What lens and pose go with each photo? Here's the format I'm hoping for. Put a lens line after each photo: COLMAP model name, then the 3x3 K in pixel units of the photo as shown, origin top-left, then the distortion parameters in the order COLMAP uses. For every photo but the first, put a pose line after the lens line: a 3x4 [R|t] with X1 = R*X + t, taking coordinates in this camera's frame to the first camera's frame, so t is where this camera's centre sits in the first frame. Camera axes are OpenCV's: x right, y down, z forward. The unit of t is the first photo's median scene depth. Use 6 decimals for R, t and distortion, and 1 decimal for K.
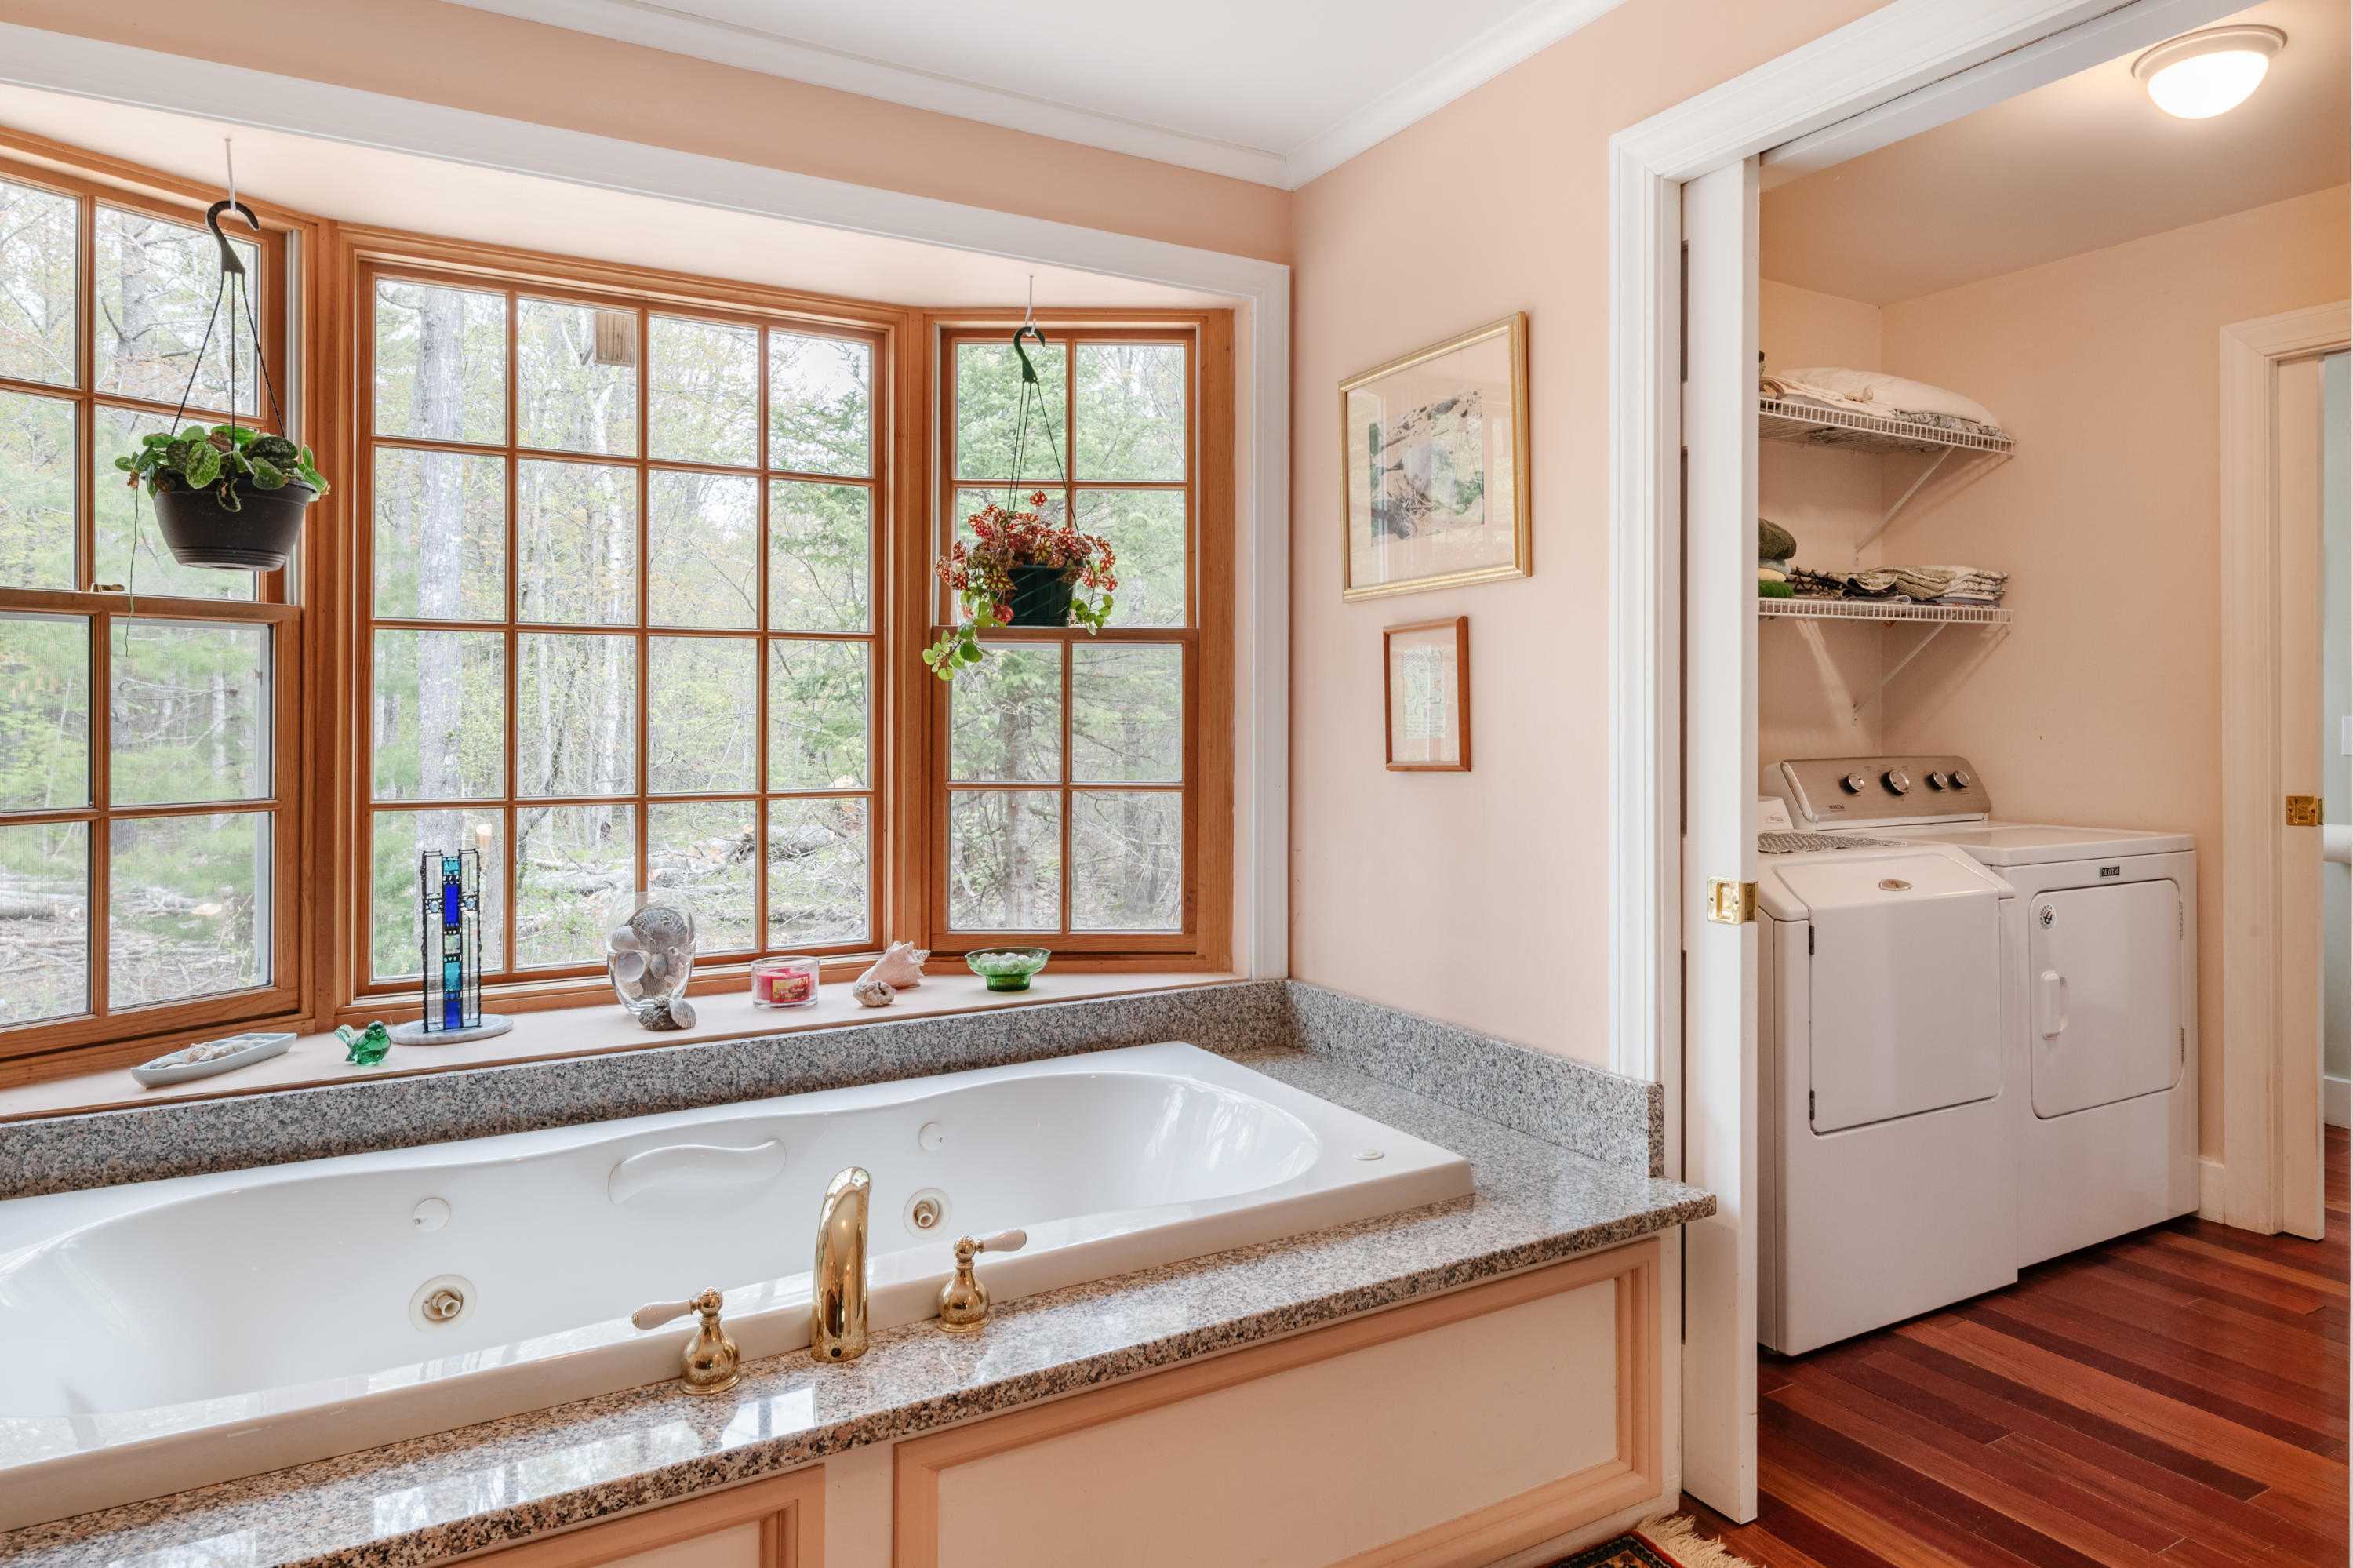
lens RADIAL K [[1456.9, 0, 1182.3], [0, 1456.9, 688.4], [0, 0, 1]] dist [0.026138, -0.014468]
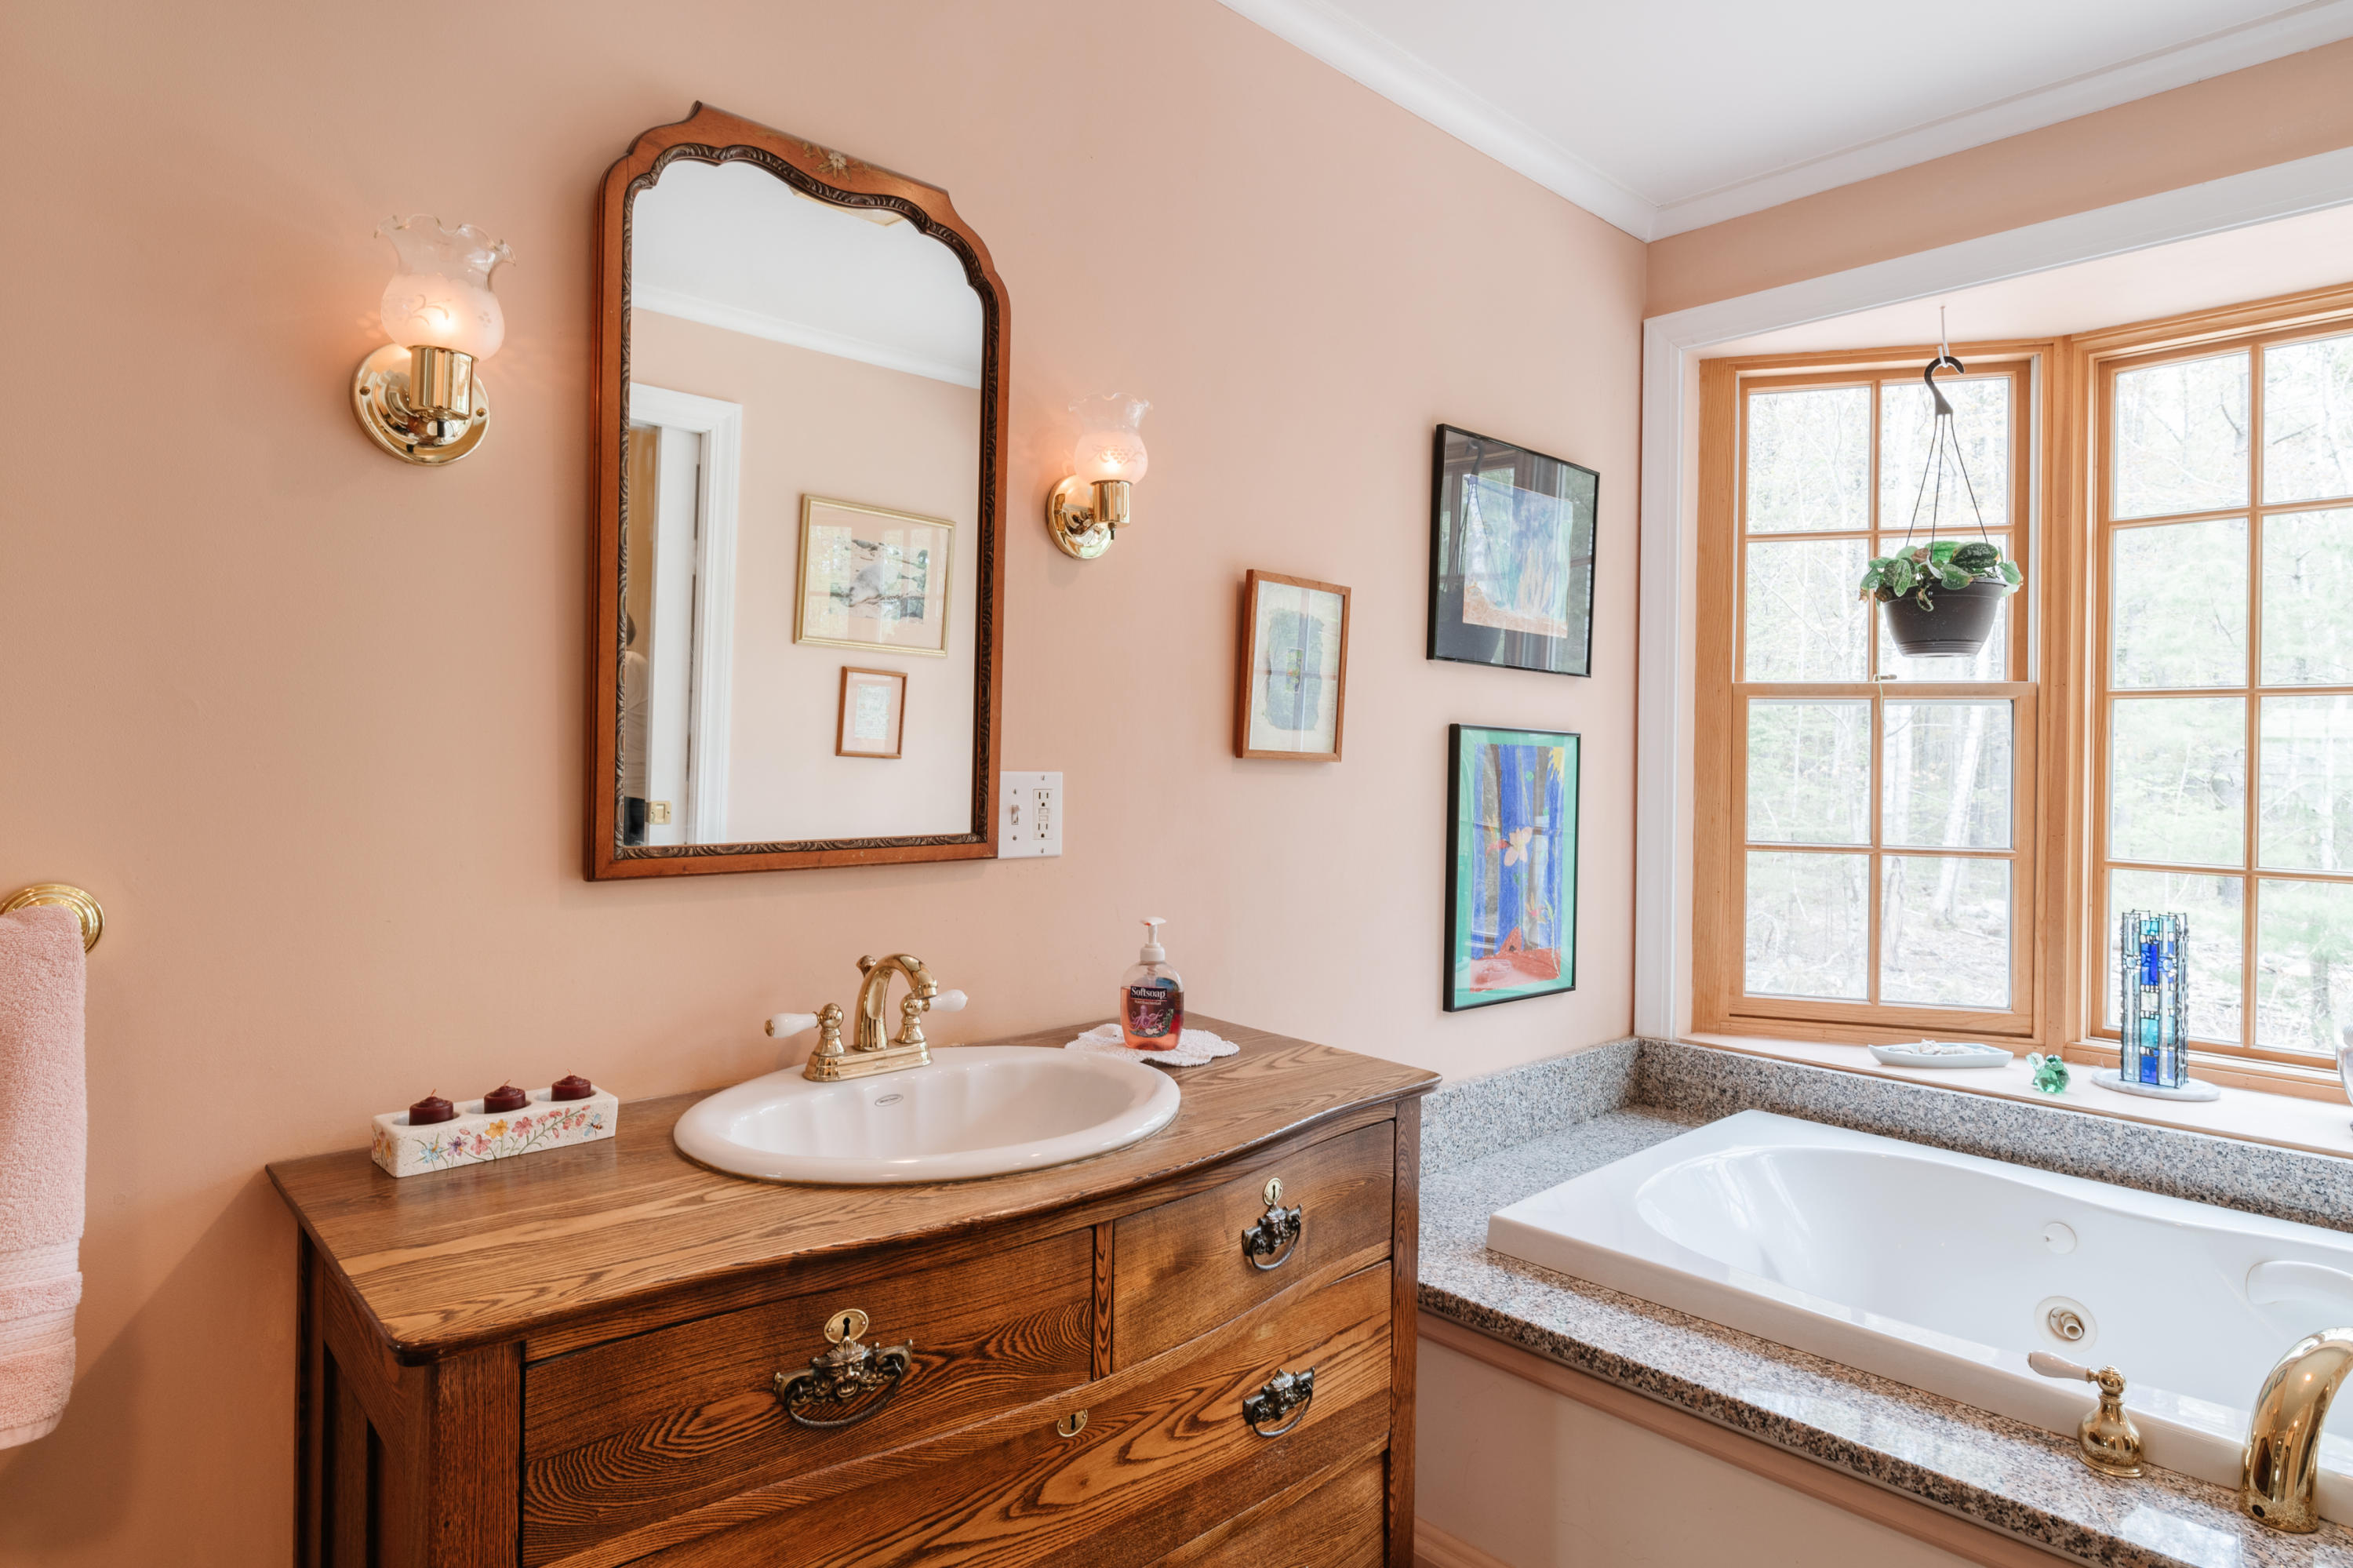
lens RADIAL K [[1291.0, 0, 1180.8], [0, 1291.0, 760.2], [0, 0, 1]] dist [0.001068, -0.001958]
pose [[0.227848, 0.001642, -0.973695, 0.263178], [-0.000890, 0.999999, 0.001478, 0.003521], [0.973696, 0.000530, 0.227849, 0.143278]]
